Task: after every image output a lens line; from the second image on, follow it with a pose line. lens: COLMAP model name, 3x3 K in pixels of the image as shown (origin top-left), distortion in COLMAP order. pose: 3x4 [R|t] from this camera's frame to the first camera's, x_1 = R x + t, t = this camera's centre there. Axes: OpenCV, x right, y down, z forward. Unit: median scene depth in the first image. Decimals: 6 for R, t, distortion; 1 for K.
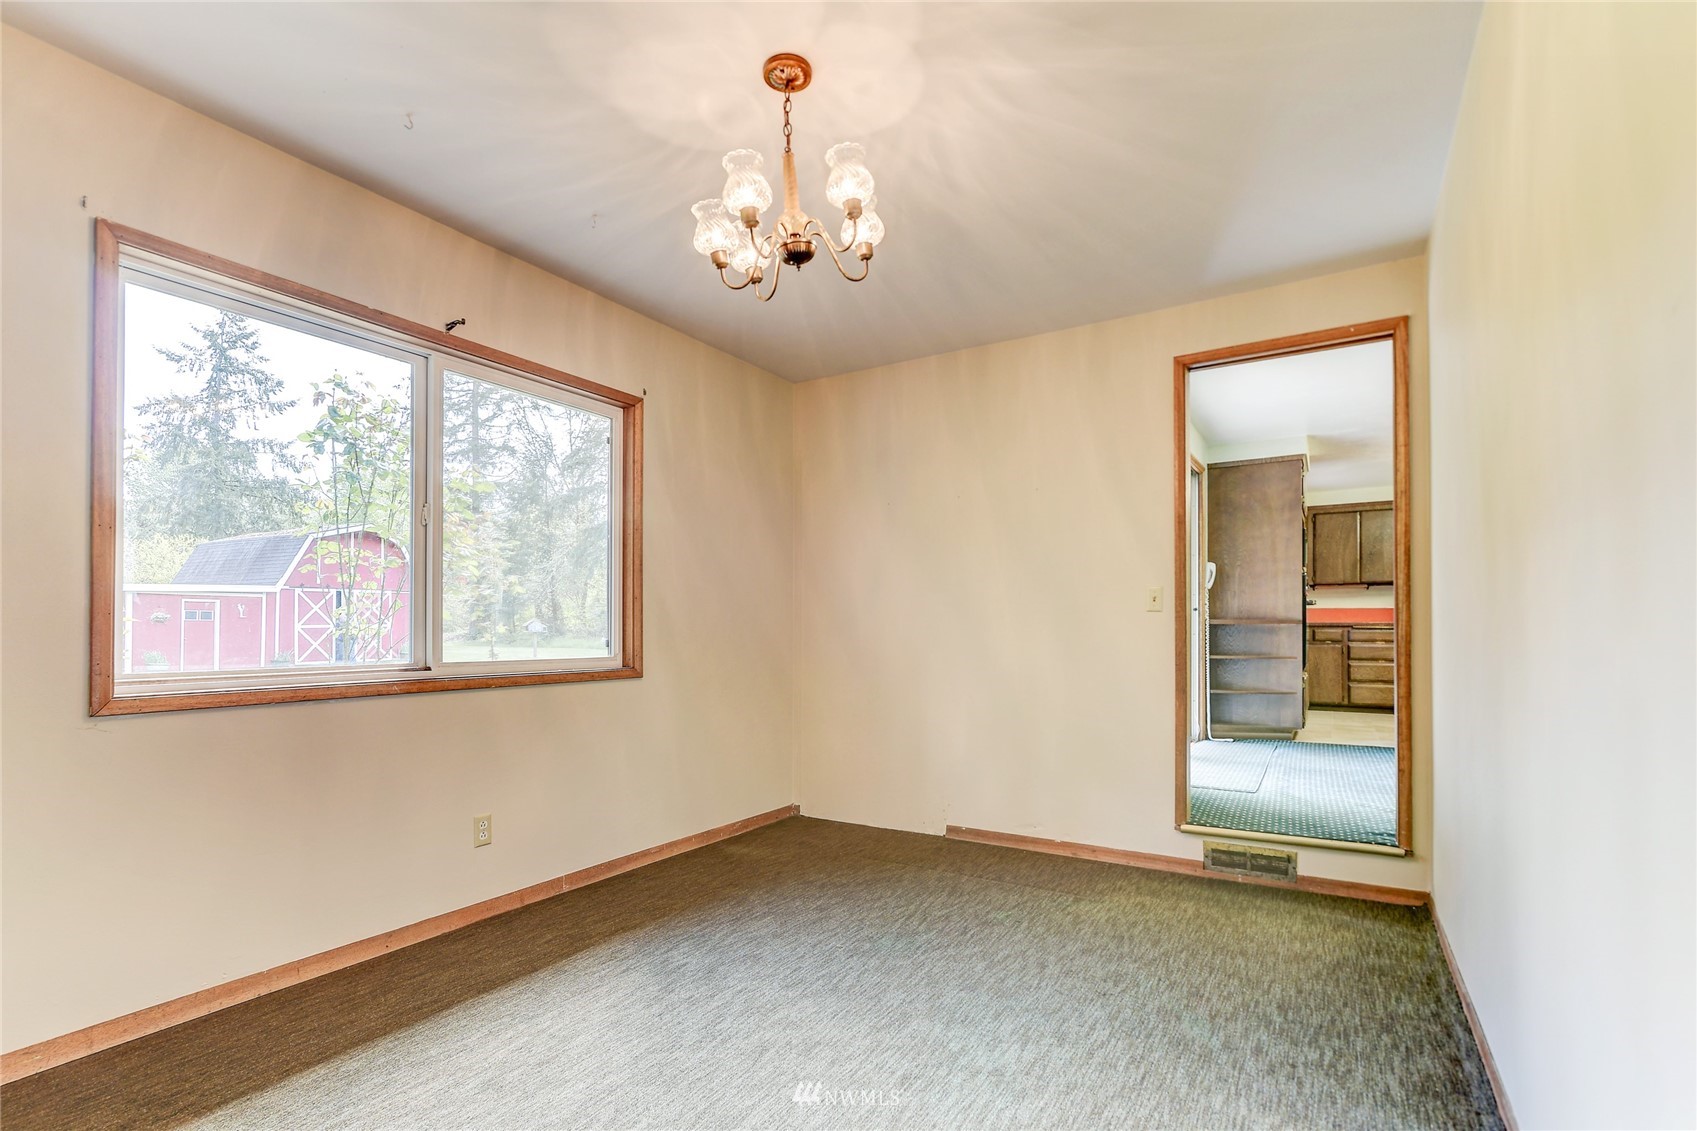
lens RADIAL K [[790.6, 0, 844.4], [0, 790.6, 614.5], [0, 0, 1]] dist [0.002120, 0.000468]
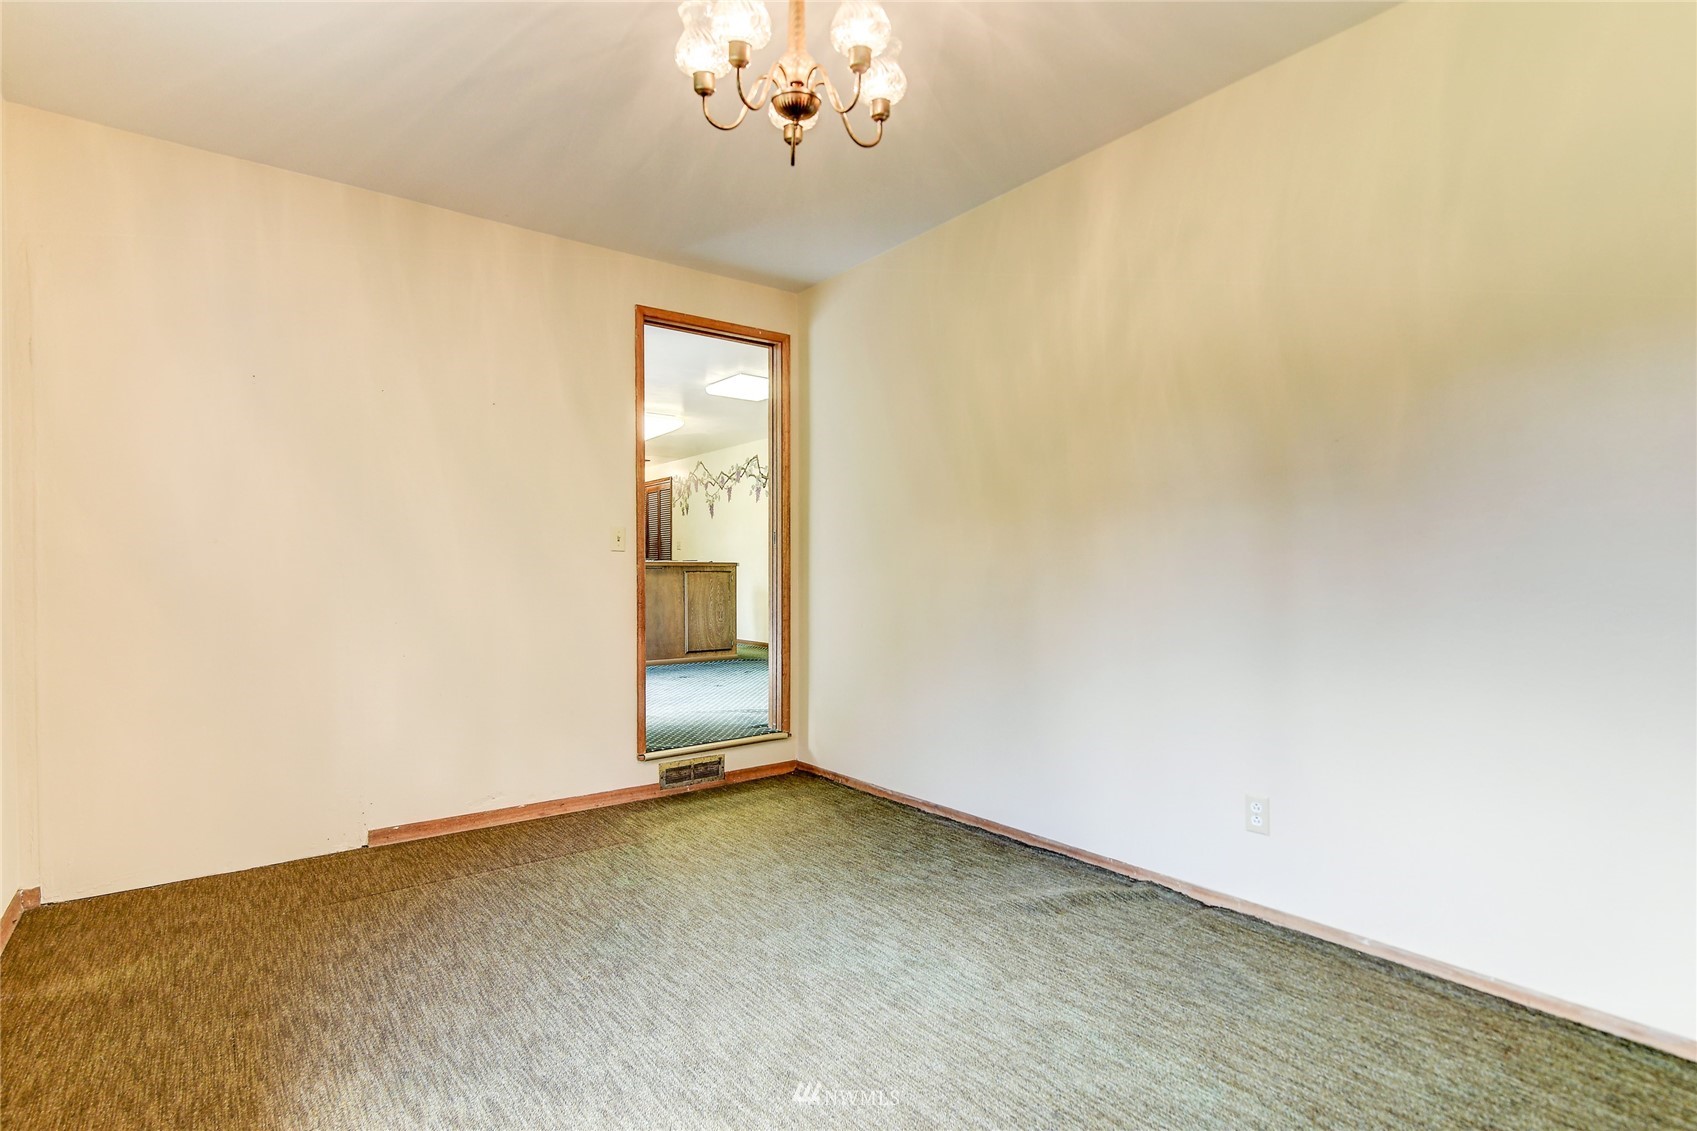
lens RADIAL K [[817.7, 0, 823.6], [0, 817.7, 585.5], [0, 0, 1]] dist [-0.001852, 0.000078]
pose [[0.371635, -0.012902, 0.928289, -0.516941], [-0.016928, 0.999643, 0.020671, 0.014939], [-0.928224, -0.023396, 0.371284, 0.394667]]
